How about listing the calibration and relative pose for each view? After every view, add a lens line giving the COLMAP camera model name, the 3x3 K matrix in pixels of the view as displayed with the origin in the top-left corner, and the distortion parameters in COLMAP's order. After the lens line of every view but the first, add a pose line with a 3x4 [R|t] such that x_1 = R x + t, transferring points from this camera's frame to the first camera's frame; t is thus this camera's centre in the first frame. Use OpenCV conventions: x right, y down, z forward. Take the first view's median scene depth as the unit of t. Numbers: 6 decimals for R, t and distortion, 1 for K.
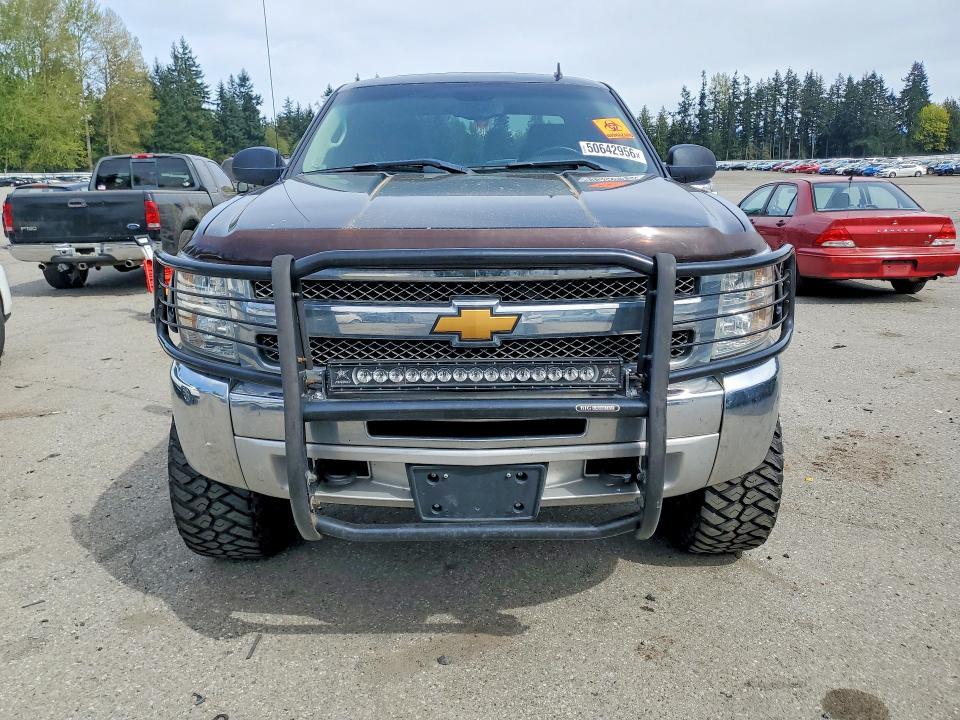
lens RADIAL K [[788.4, 0, 470.6], [0, 788.4, 360.4], [0, 0, 1]] dist [0.056004, -0.061796]
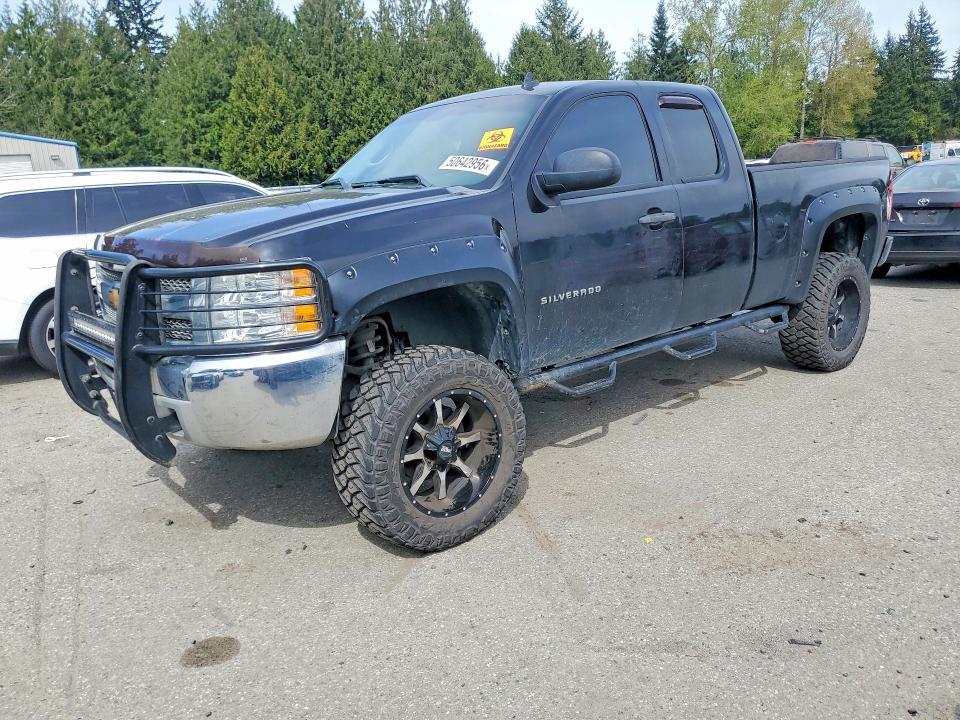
lens RADIAL K [[788.4, 0, 470.6], [0, 788.4, 360.4], [0, 0, 1]] dist [0.056004, -0.061796]
pose [[0.613062, 0.154842, -0.774712, 0.099243], [-0.135027, 0.986713, 0.090362, -0.009726], [0.778410, 0.049210, 0.625824, 0.033440]]
